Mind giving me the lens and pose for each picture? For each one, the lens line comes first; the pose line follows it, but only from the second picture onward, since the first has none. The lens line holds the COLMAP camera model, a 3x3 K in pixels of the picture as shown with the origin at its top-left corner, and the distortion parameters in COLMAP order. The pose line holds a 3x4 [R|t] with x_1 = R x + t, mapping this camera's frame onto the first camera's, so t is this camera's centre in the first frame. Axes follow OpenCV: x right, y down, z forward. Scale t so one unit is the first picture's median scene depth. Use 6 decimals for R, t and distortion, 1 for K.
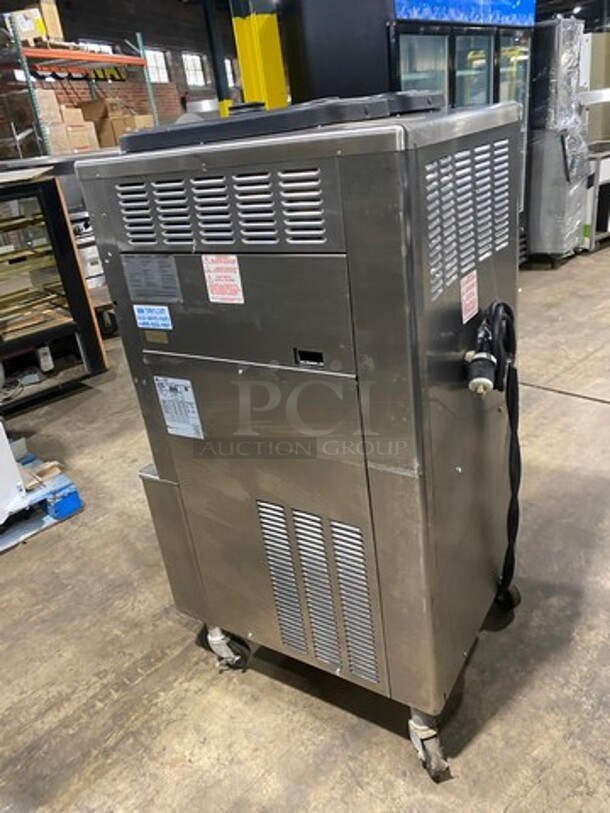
lens RADIAL K [[614.3, 0, 305.9], [0, 614.3, 410.2], [0, 0, 1]] dist [0.009052, -0.003208]
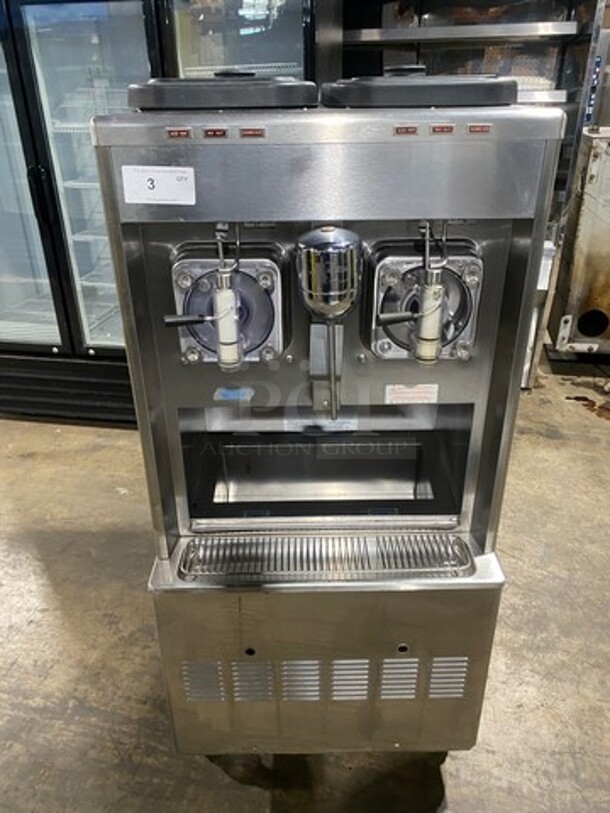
lens RADIAL K [[574.3, 0, 327.9], [0, 574.3, 388.3], [0, 0, 1]] dist [-0.000231, -0.005332]
pose [[-0.539473, -0.232026, 0.809403, -0.129461], [0.414887, 0.763236, 0.495317, -0.091723], [-0.732692, 0.603021, -0.315481, 0.248710]]
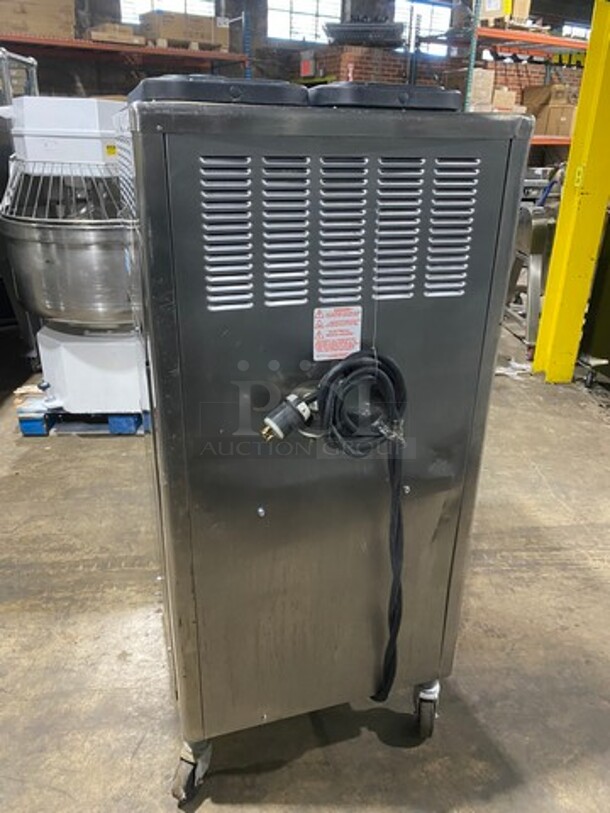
lens RADIAL K [[614.3, 0, 305.9], [0, 614.3, 410.2], [0, 0, 1]] dist [0.009052, -0.003208]
pose [[0.750018, 0.387624, -0.535930, 0.116391], [-0.376781, 0.916343, 0.135473, -0.029837], [0.543608, 0.100321, 0.833323, 0.045862]]
